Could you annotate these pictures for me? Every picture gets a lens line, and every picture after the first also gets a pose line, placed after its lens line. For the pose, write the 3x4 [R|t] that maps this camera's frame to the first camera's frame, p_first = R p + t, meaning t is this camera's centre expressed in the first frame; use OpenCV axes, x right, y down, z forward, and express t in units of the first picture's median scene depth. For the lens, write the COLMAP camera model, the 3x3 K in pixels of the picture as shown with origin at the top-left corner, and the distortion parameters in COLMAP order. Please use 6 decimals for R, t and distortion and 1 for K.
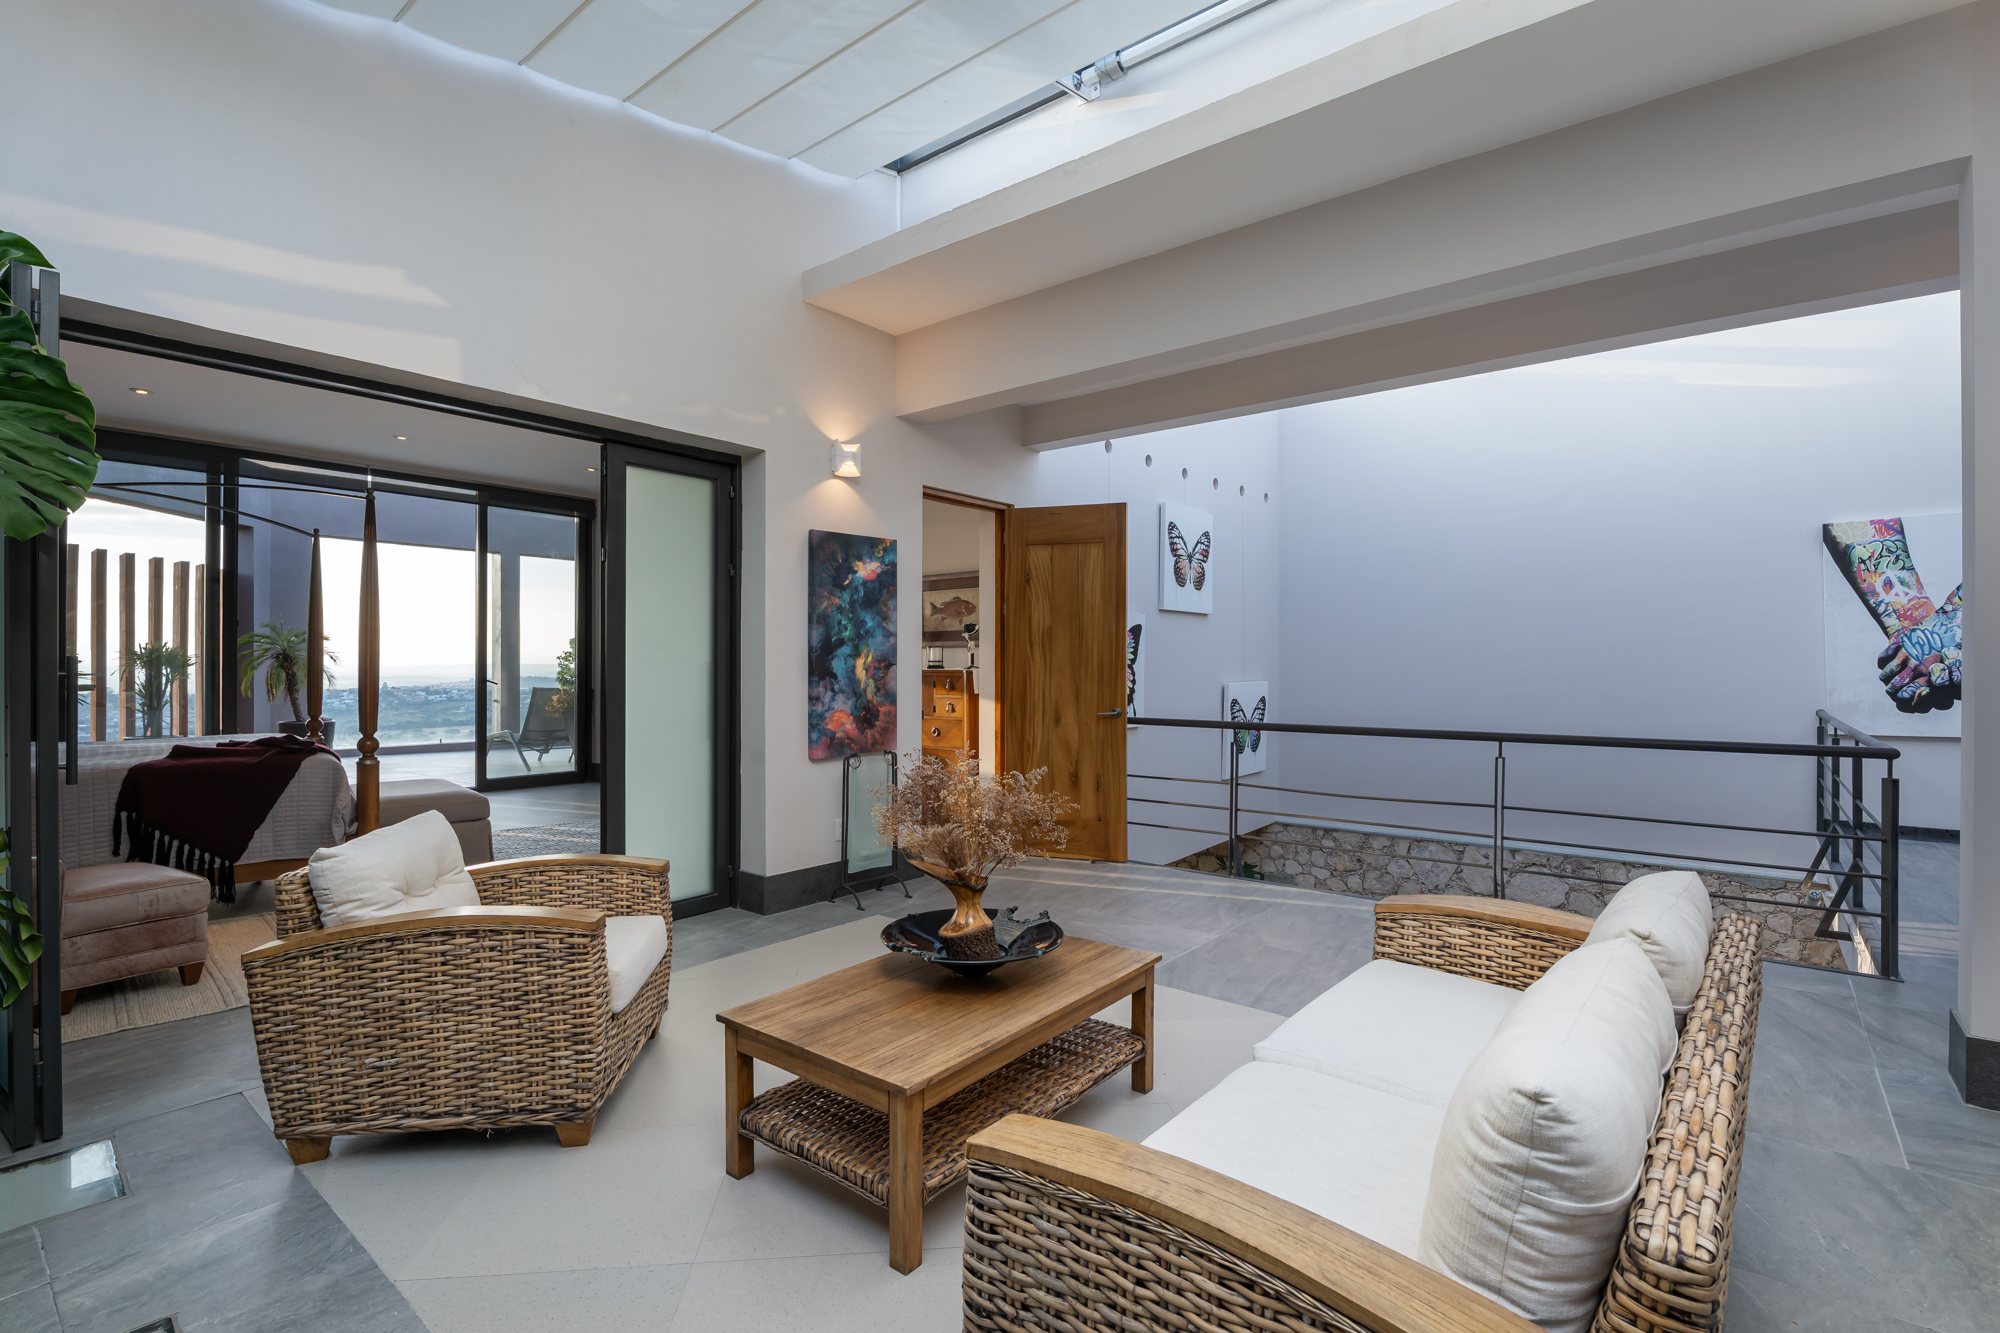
lens RADIAL K [[927.2, 0, 1009.9], [0, 927.2, 663.1], [0, 0, 1]] dist [0.008145, -0.000160]
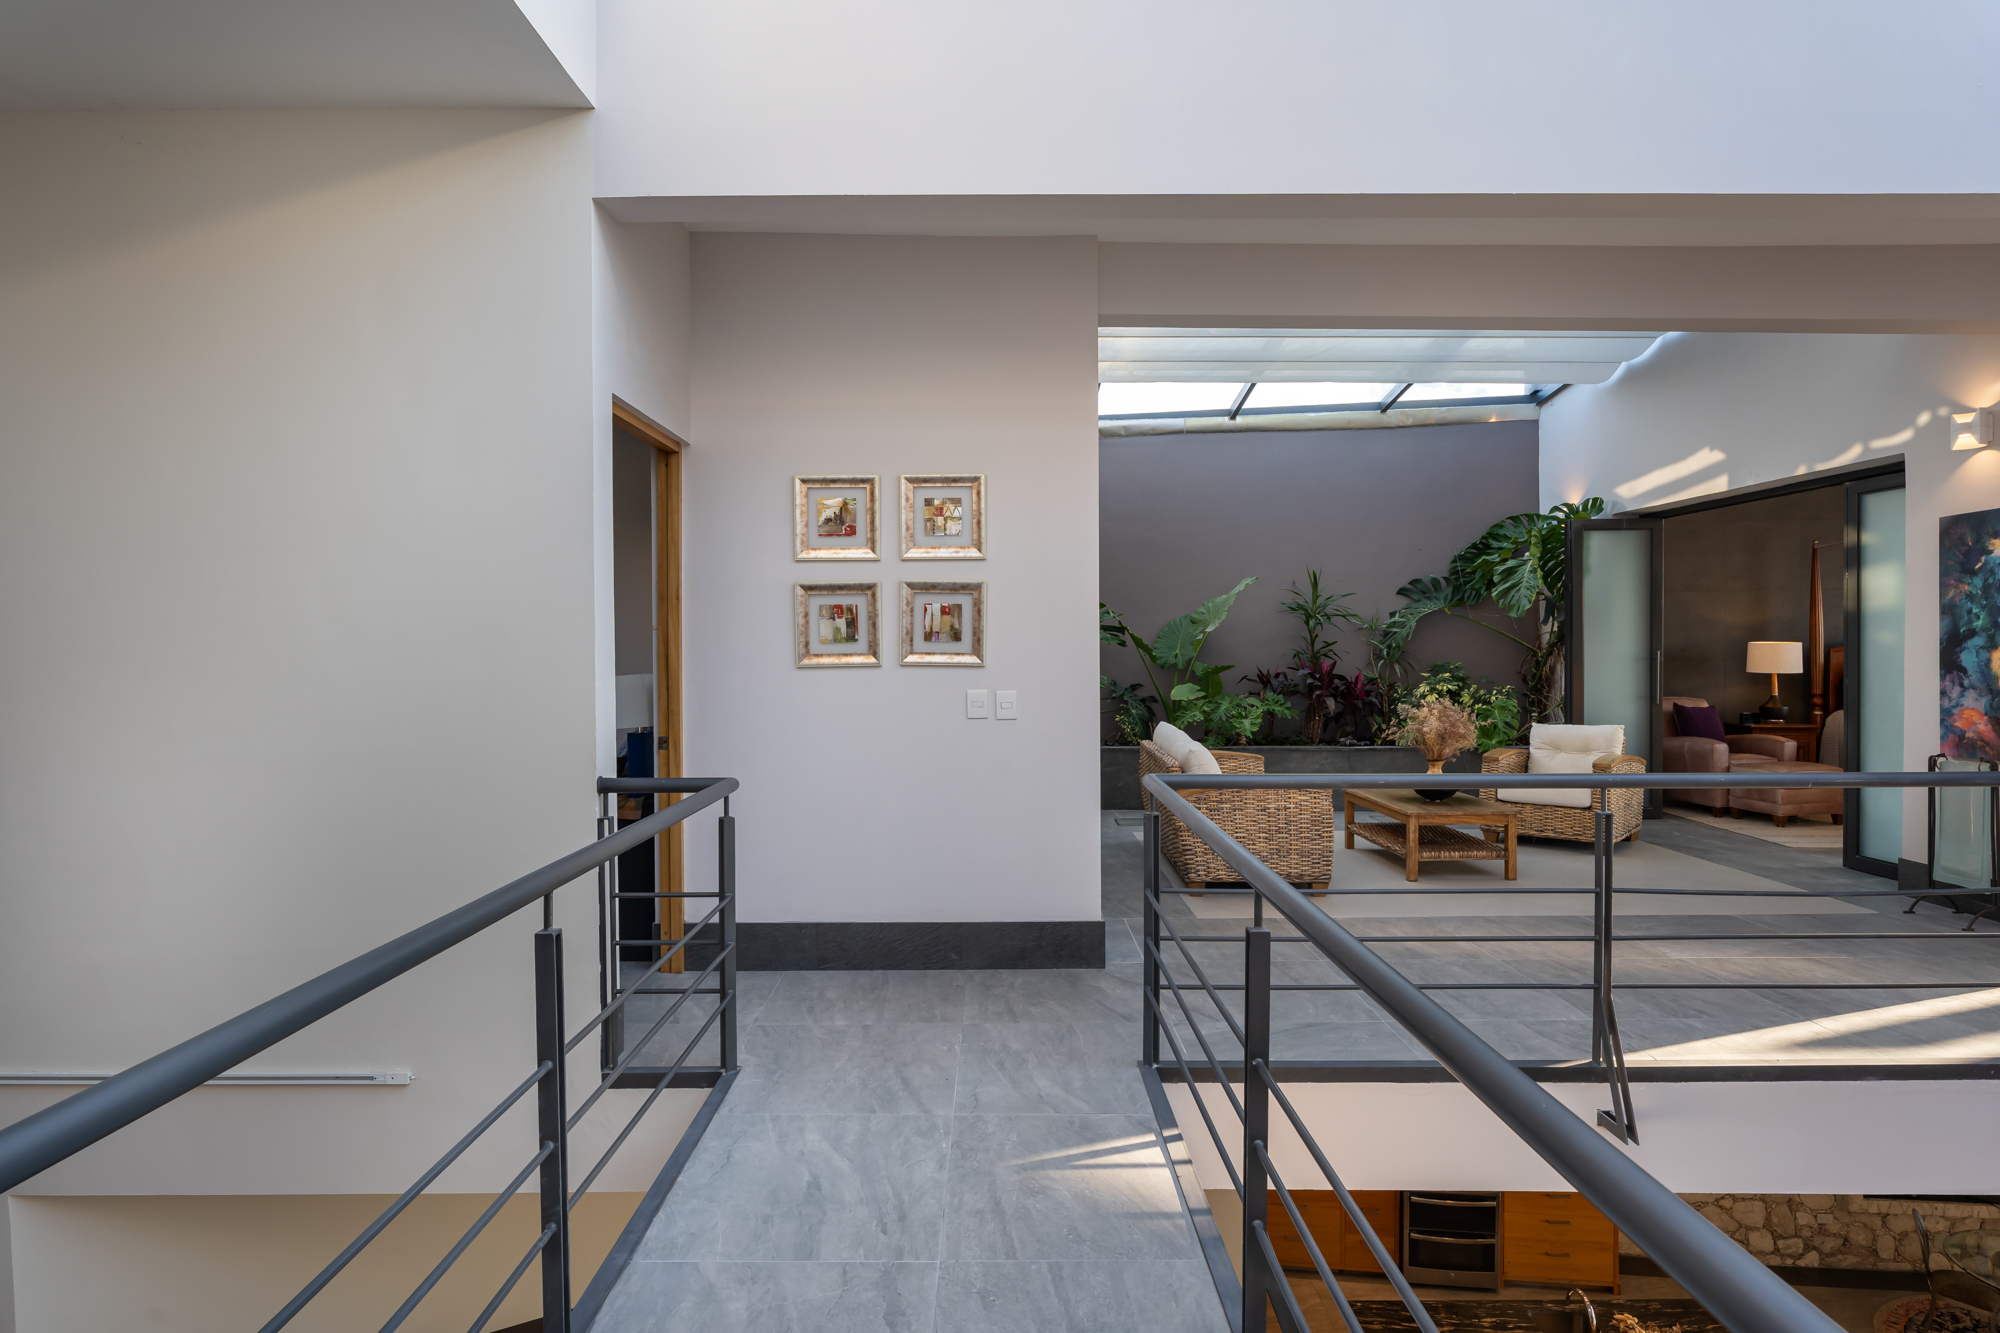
lens RADIAL K [[1068.0, 0, 1009.6], [0, 1068.0, 669.1], [0, 0, 1]] dist [-0.014528, 0.001918]
pose [[-0.770778, 0.017618, -0.636860, 1.187669], [0.005531, 0.999765, 0.020963, -0.013982], [0.637080, 0.012635, -0.770694, 1.181851]]
